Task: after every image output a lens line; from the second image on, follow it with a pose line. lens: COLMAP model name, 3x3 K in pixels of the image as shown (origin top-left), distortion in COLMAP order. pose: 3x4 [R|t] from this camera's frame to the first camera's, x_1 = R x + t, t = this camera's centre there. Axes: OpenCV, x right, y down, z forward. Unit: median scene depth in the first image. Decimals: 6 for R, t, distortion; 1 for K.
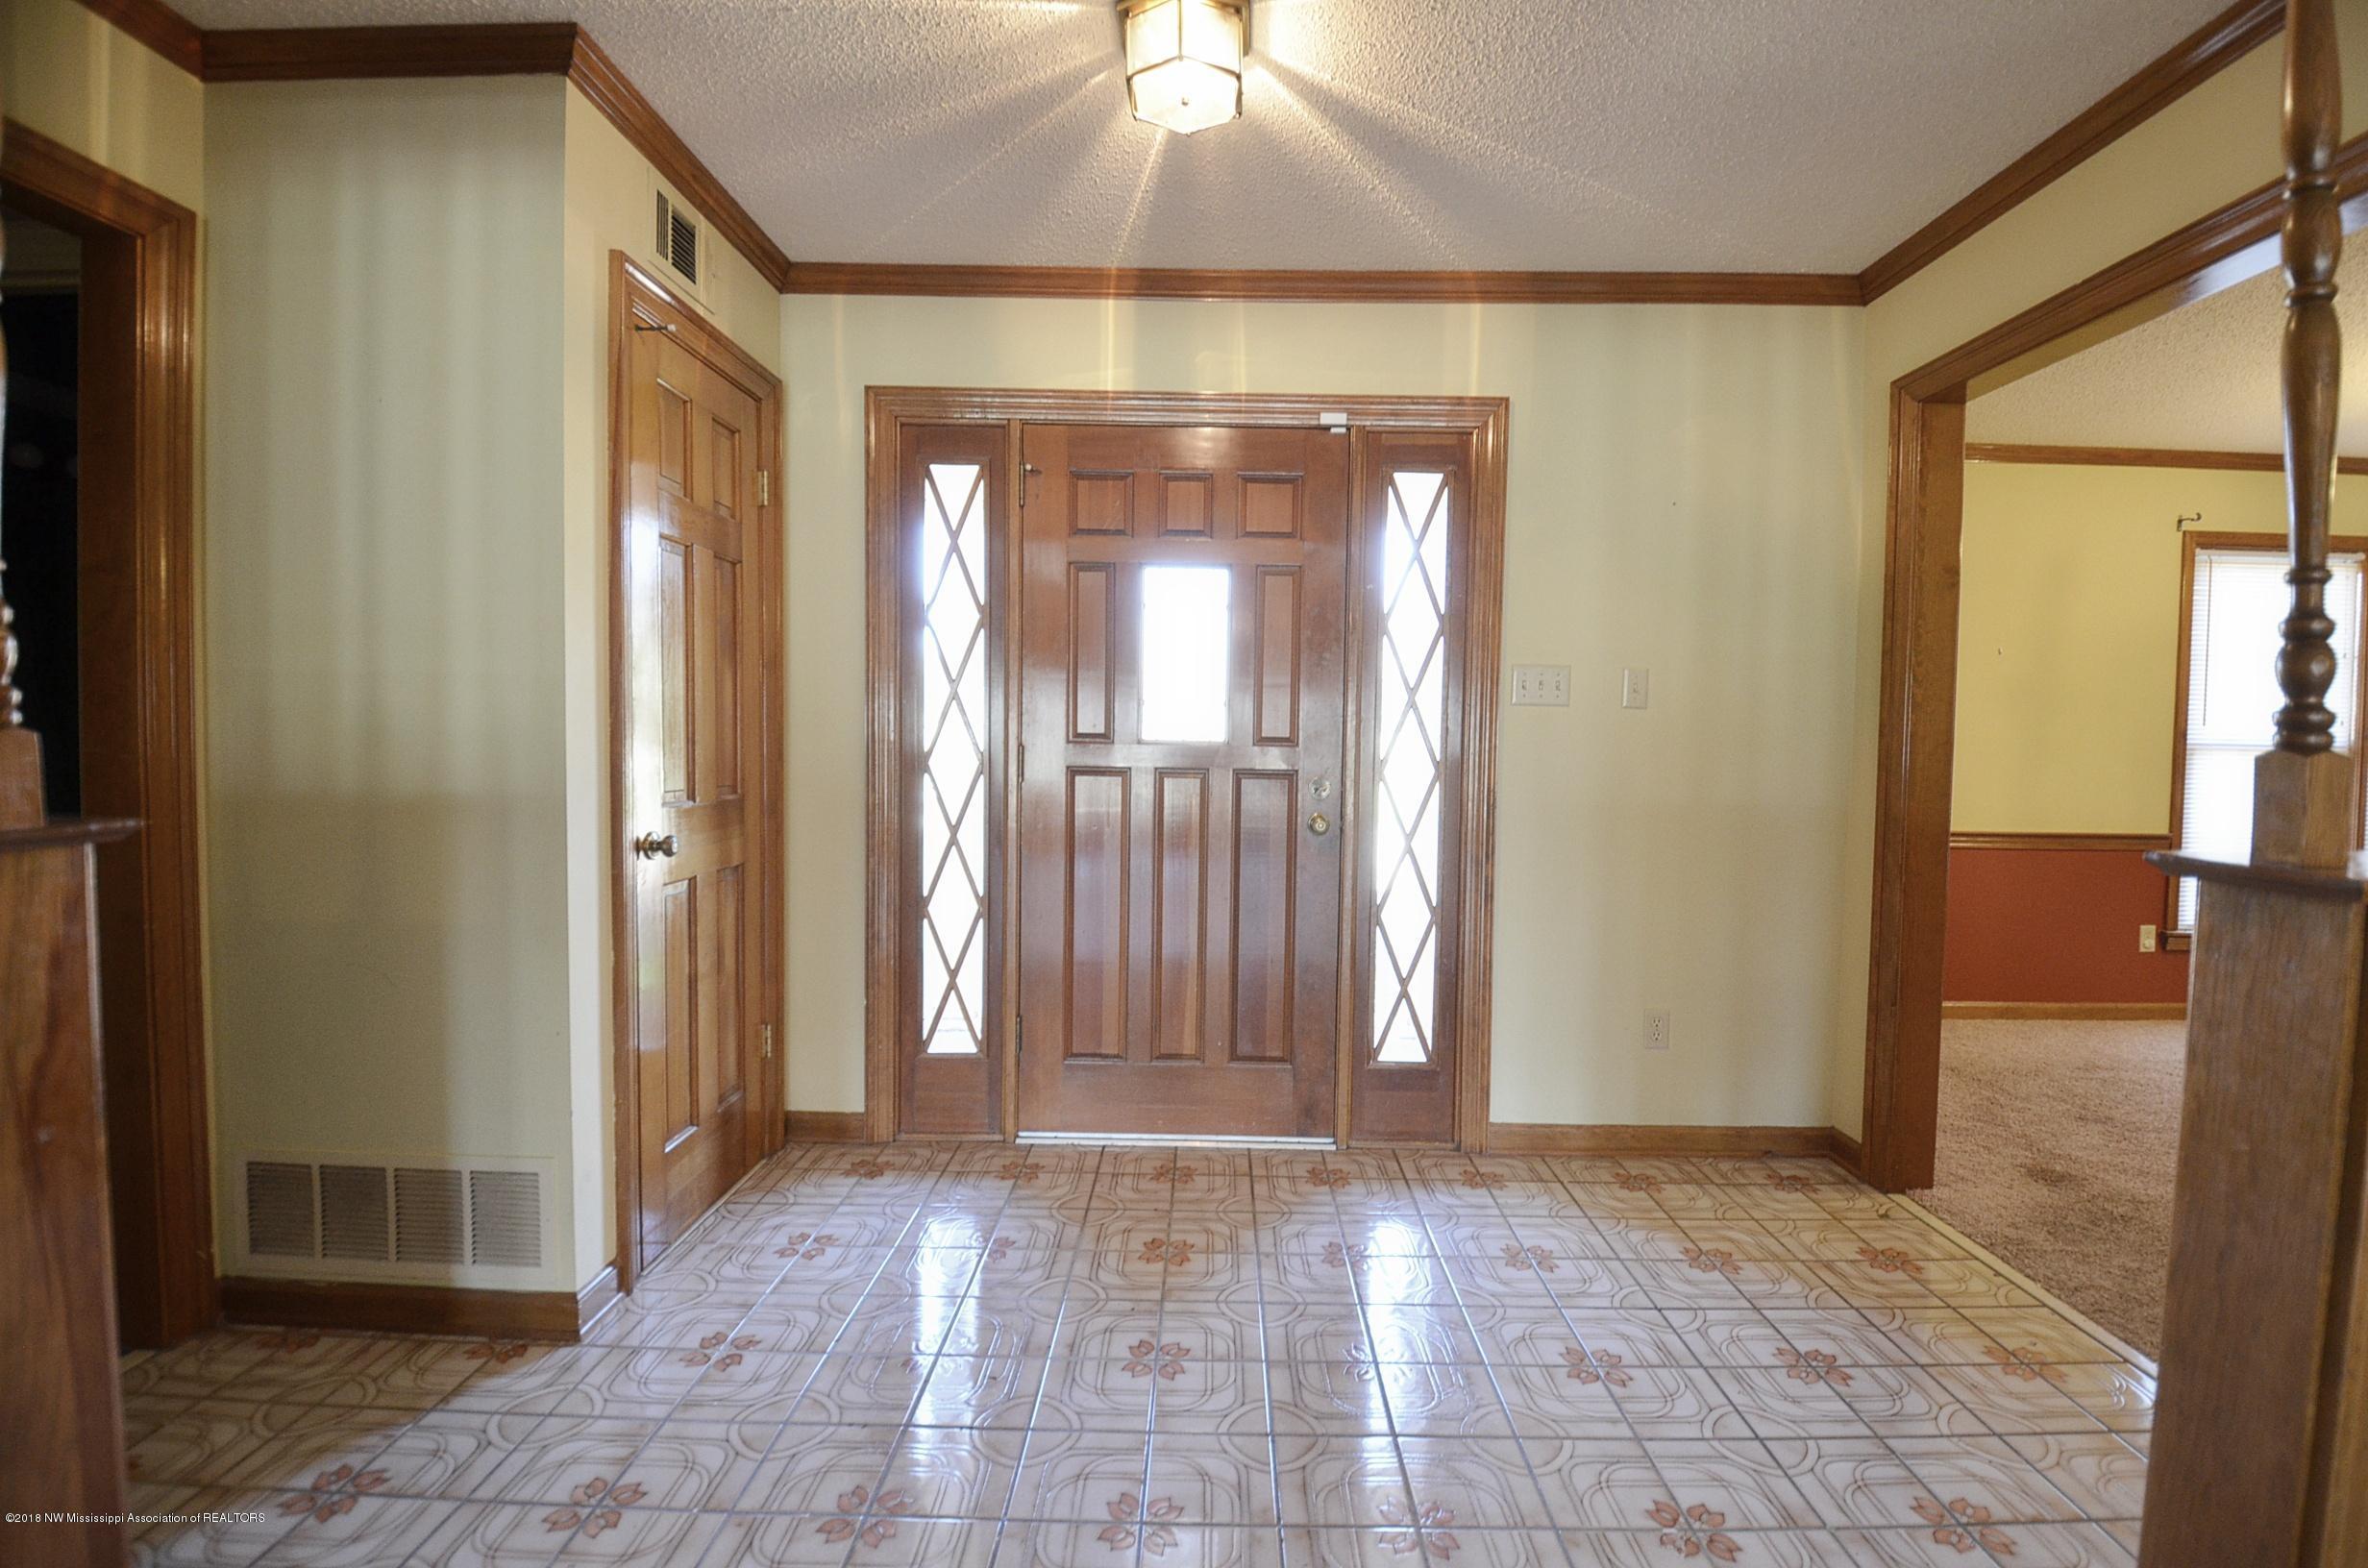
lens RADIAL K [[1046.5, 0, 1212.5], [0, 1046.5, 781.5], [0, 0, 1]] dist [0.018384, -0.022035]
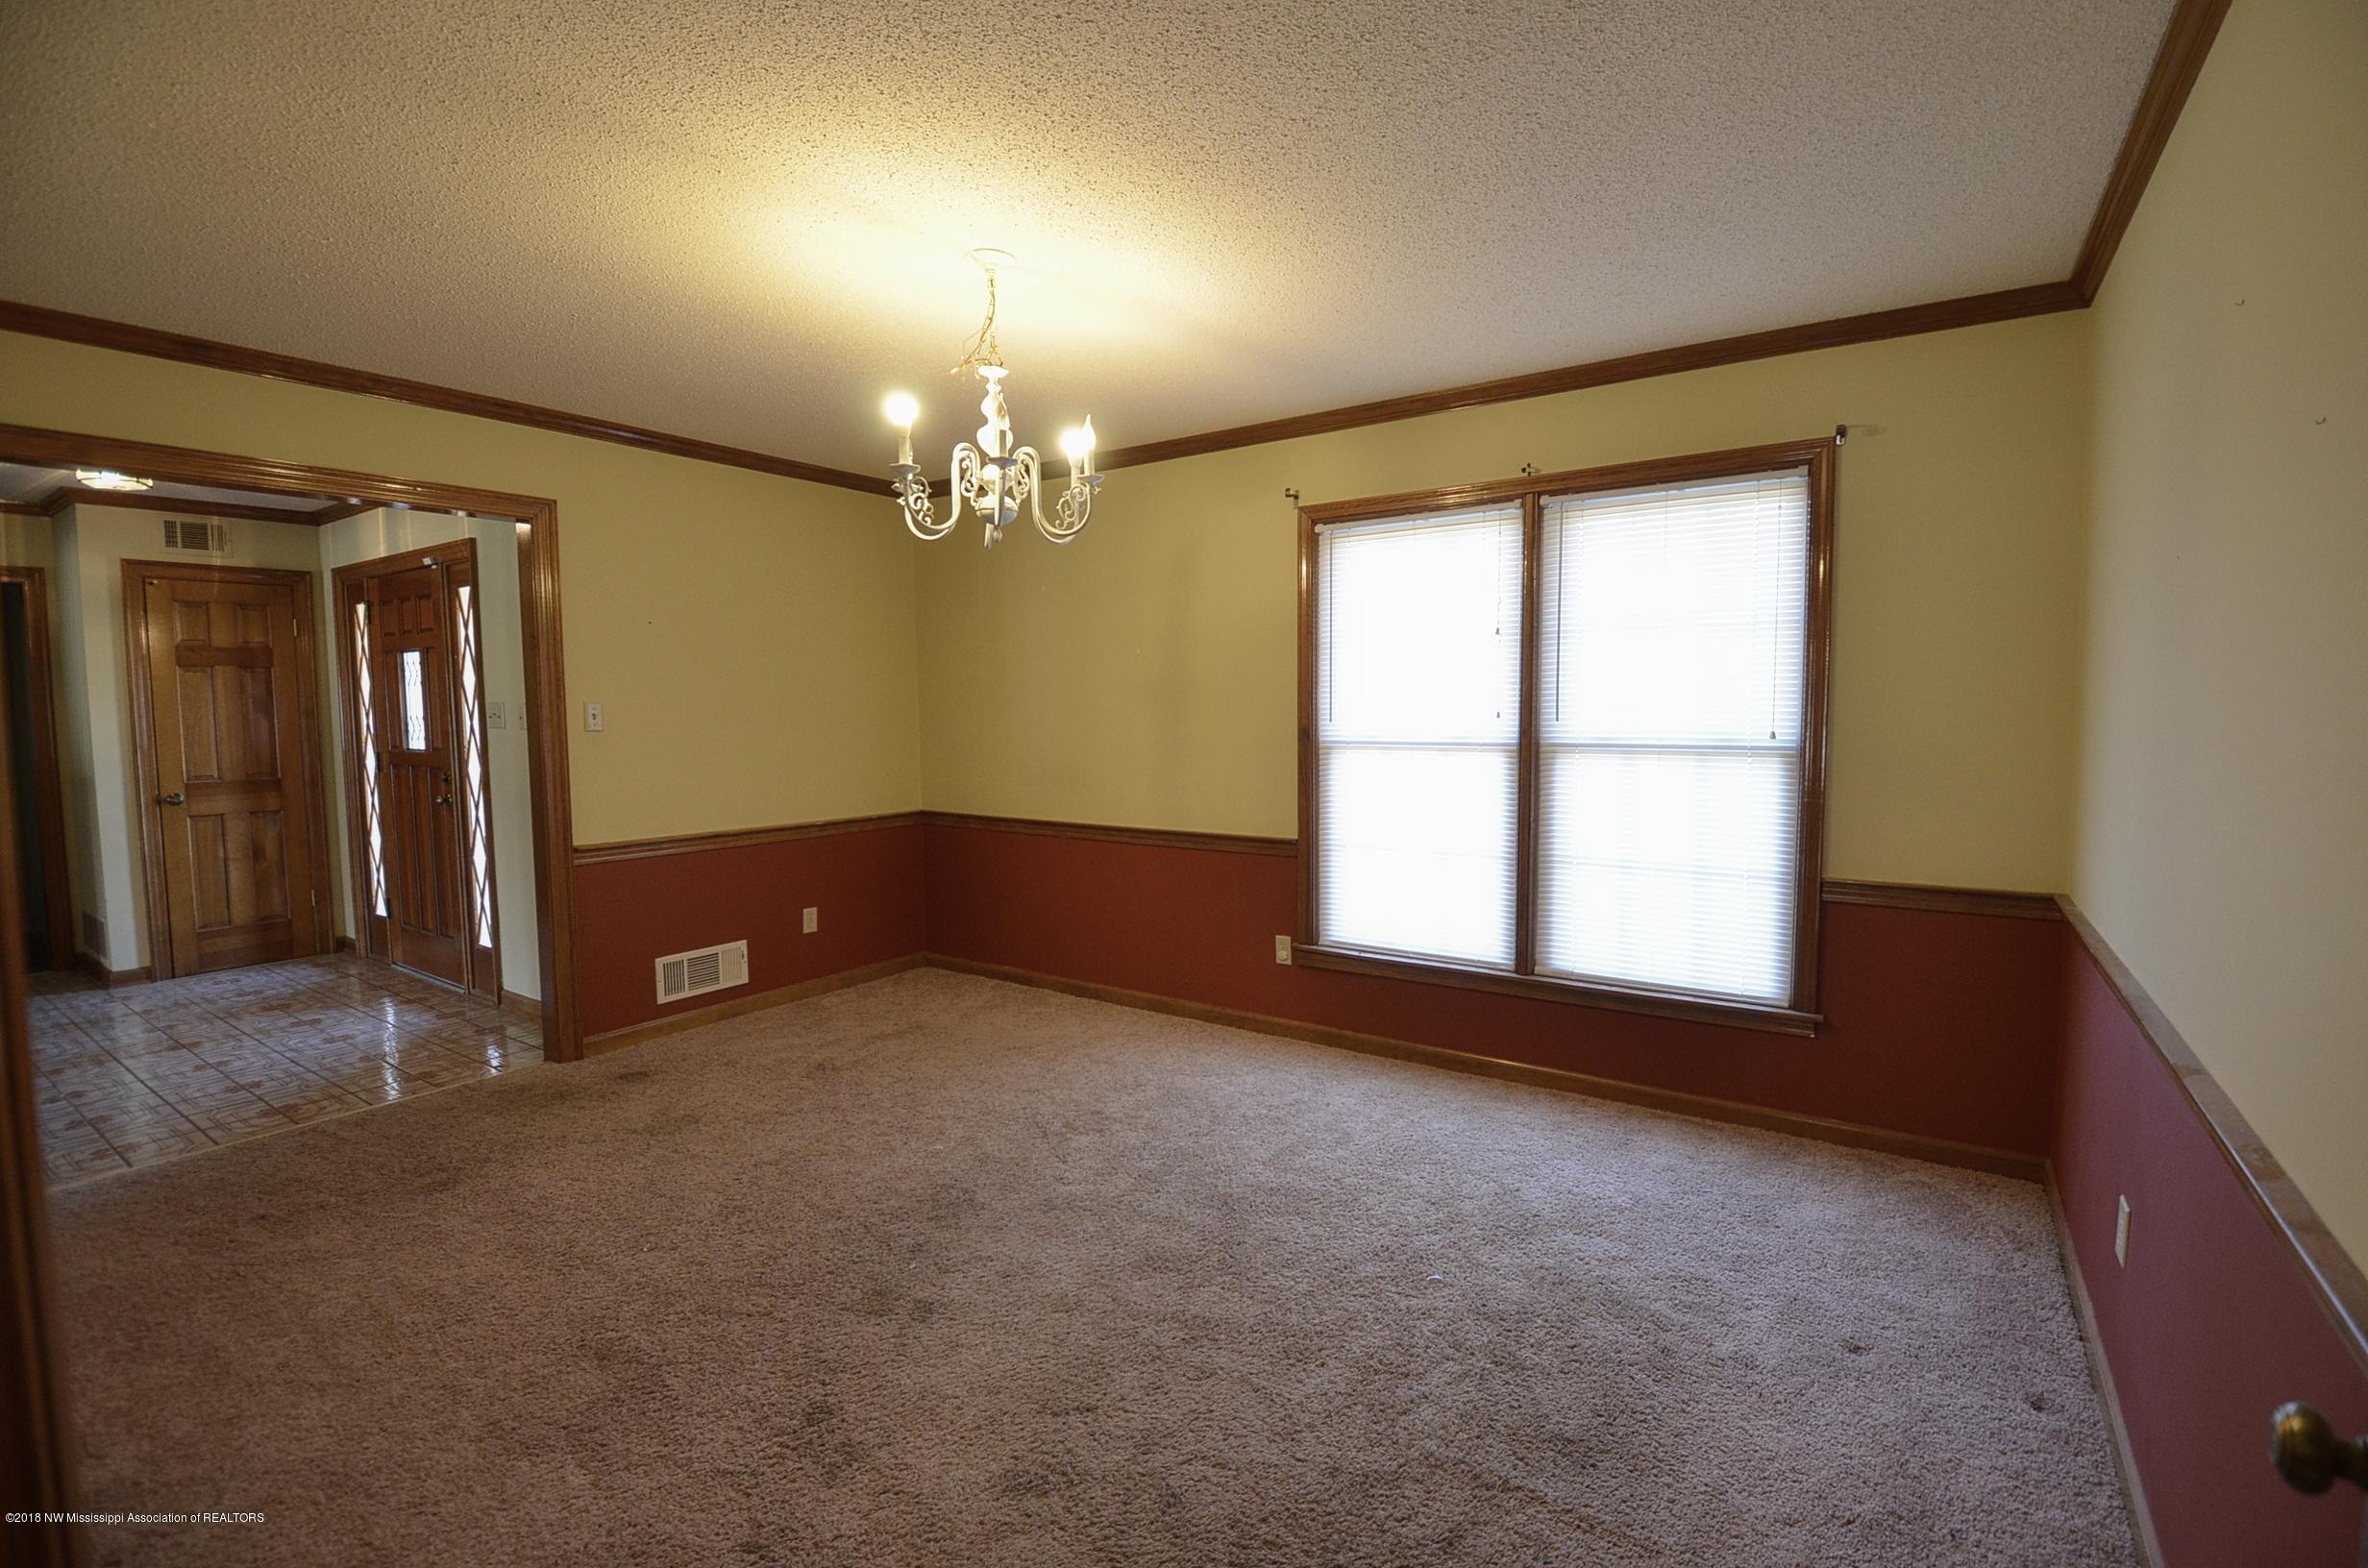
lens RADIAL K [[1037.7, 0, 1210.5], [0, 1037.7, 774.0], [0, 0, 1]] dist [0.030169, -0.041974]
pose [[0.825372, 0.017788, -0.564309, 1.371579], [-0.003329, 0.999640, 0.026641, -0.031284], [0.564579, -0.020110, 0.825134, 0.205531]]
